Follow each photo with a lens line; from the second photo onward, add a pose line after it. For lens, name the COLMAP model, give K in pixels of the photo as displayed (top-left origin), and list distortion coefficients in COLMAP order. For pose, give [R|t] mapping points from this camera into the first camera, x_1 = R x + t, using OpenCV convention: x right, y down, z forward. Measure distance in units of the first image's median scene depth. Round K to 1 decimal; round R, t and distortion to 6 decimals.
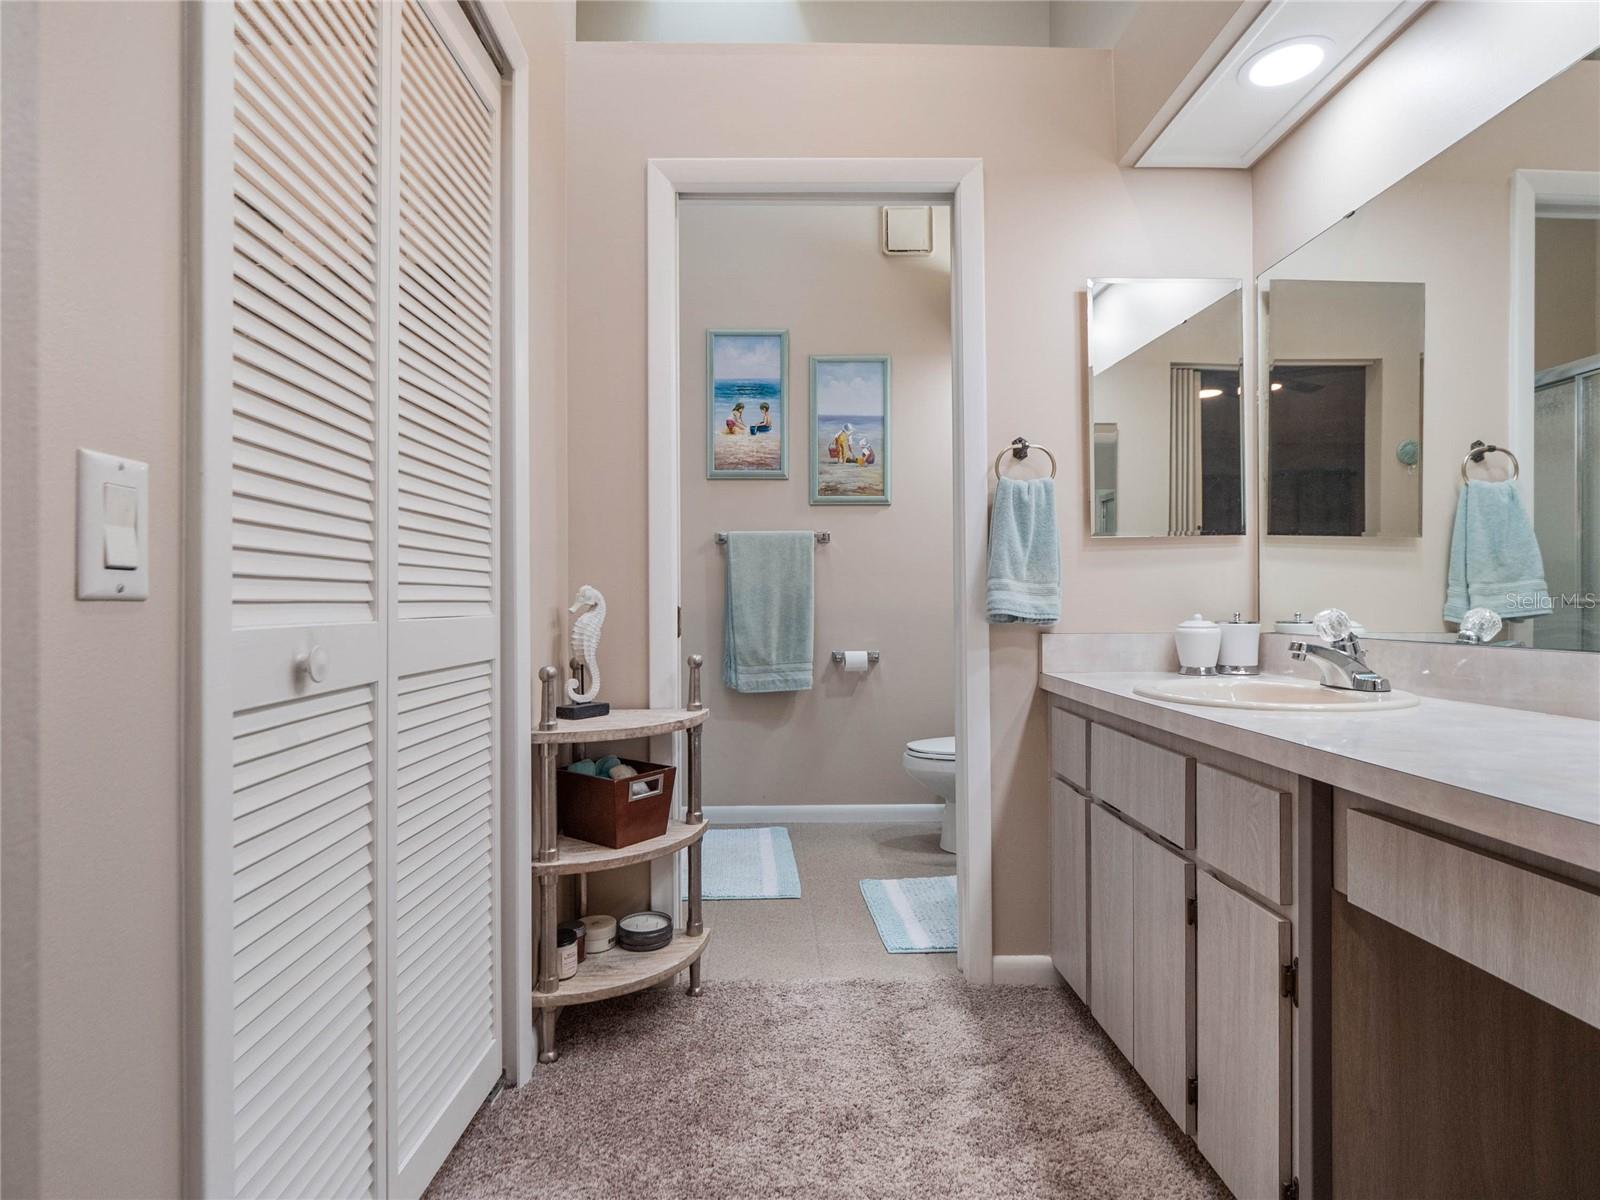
lens RADIAL K [[852.6, 0, 814.3], [0, 852.6, 590.8], [0, 0, 1]] dist [-0.005172, -0.003608]
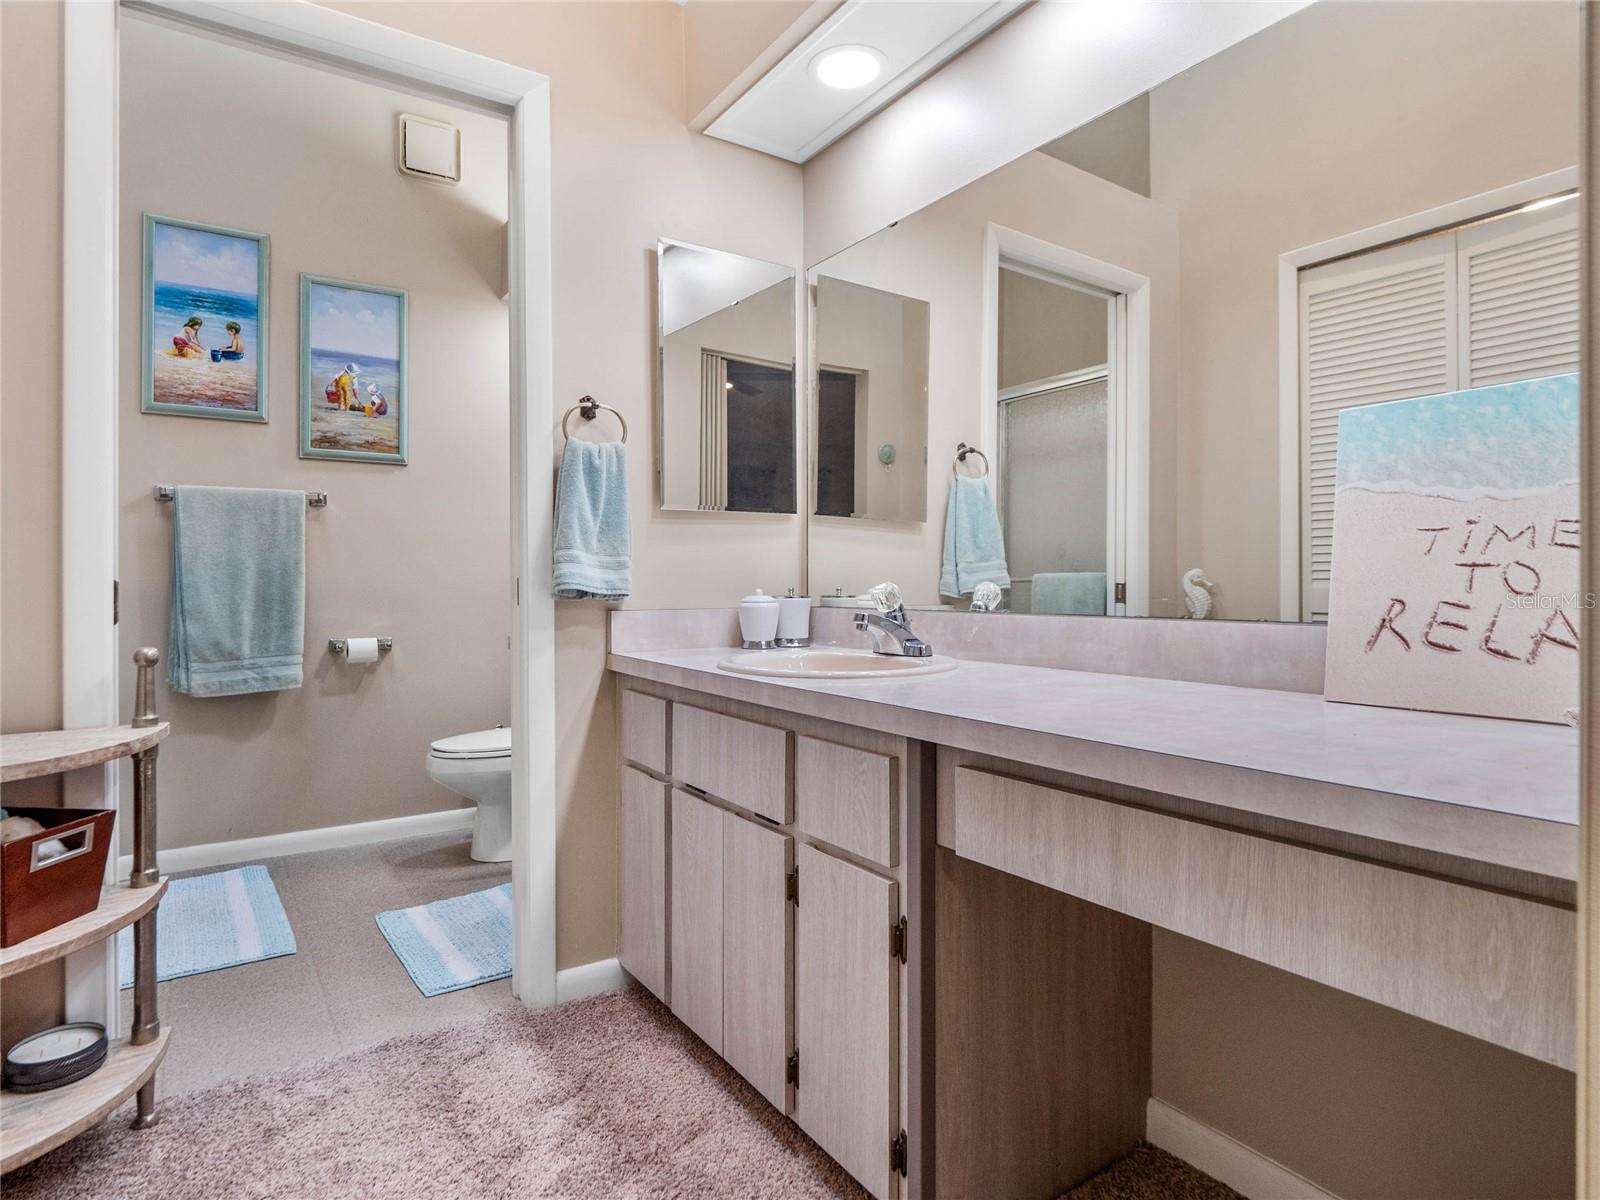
lens RADIAL K [[852.6, 0, 782.5], [0, 852.6, 576.8], [0, 0, 1]] dist [-0.005172, -0.003608]
pose [[0.849522, 0.005022, 0.527529, -0.041482], [-0.006282, 0.999980, 0.000598, 0.007946], [-0.527515, -0.003822, 0.849537, 0.079315]]
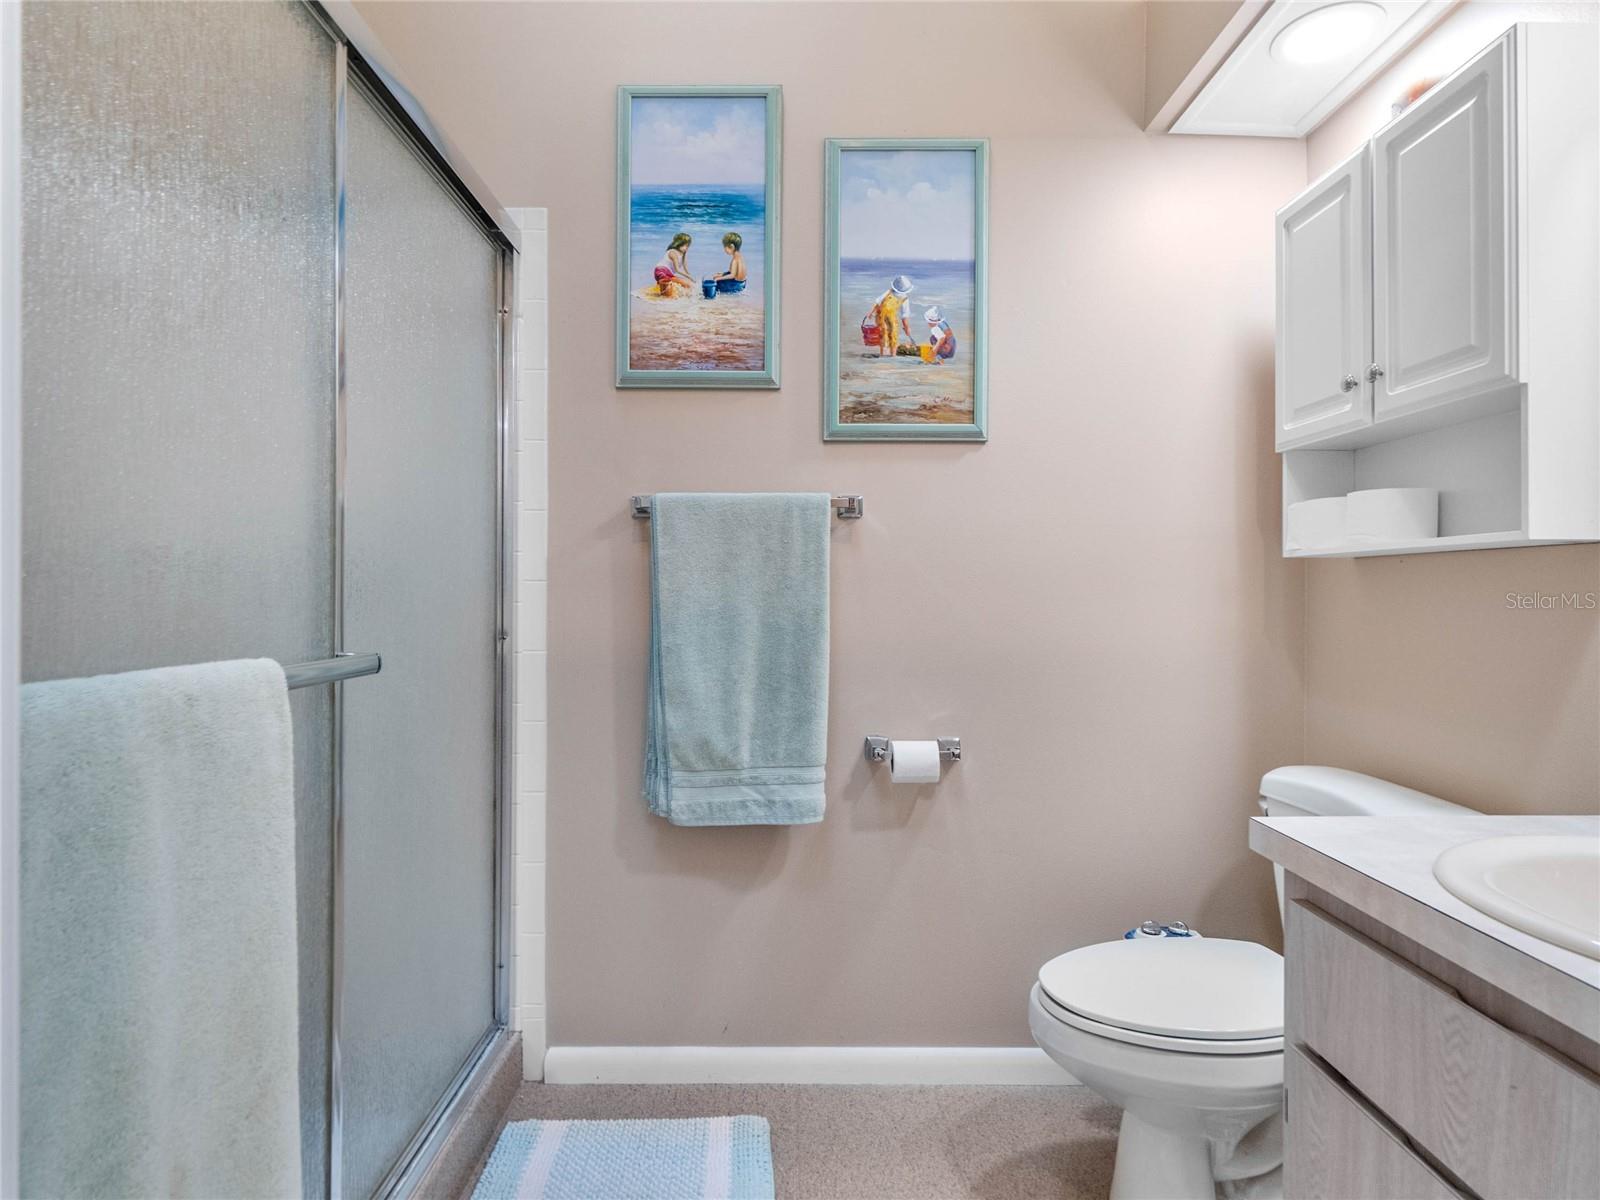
lens RADIAL K [[852.6, 0, 799.3], [0, 852.6, 592.8], [0, 0, 1]] dist [-0.005172, -0.003608]
pose [[0.999732, 0.009262, -0.021210, -0.007475], [-0.009055, 0.999910, 0.009862, -0.018321], [0.021300, -0.009668, 0.999726, 0.518614]]
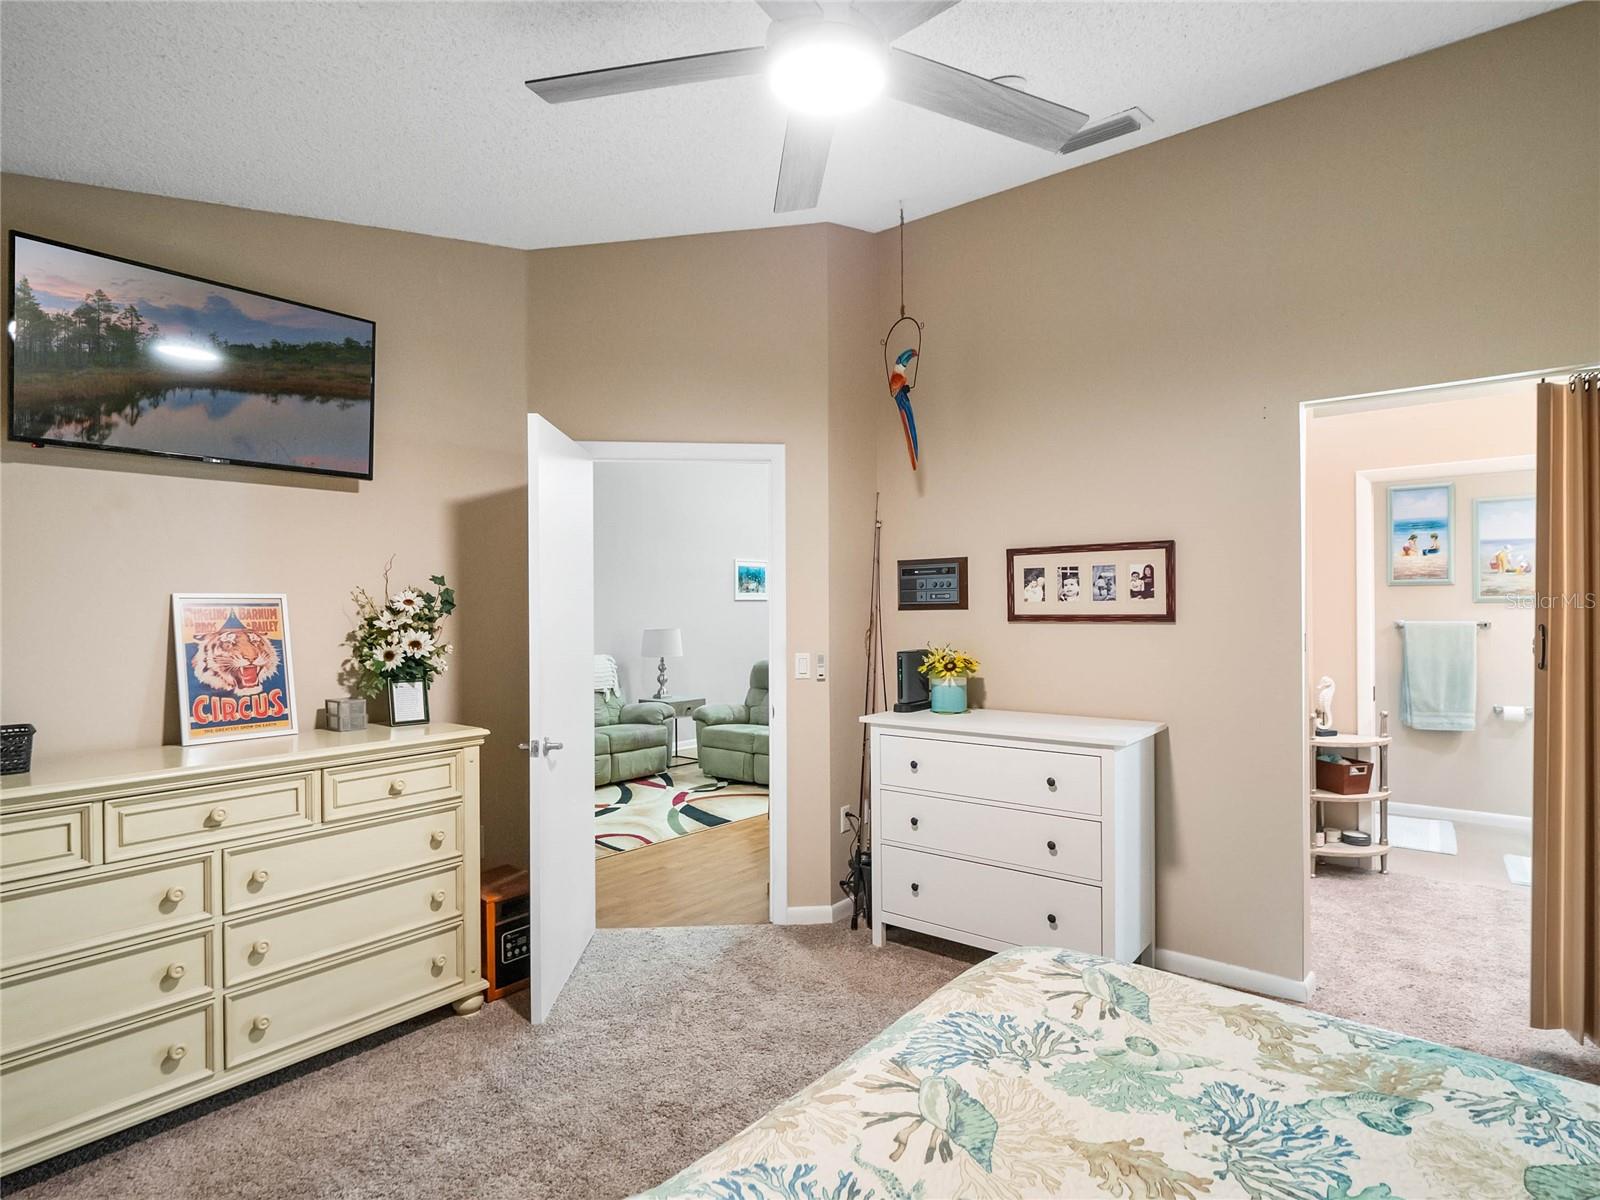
lens RADIAL K [[852.6, 0, 798.3], [0, 852.6, 607.0], [0, 0, 1]] dist [-0.005172, -0.003608]
pose [[0.748663, -0.001611, -0.662949, 0.093714], [0.009609, 0.999918, 0.008422, -0.119083], [0.662881, -0.012676, 0.748617, -0.848767]]
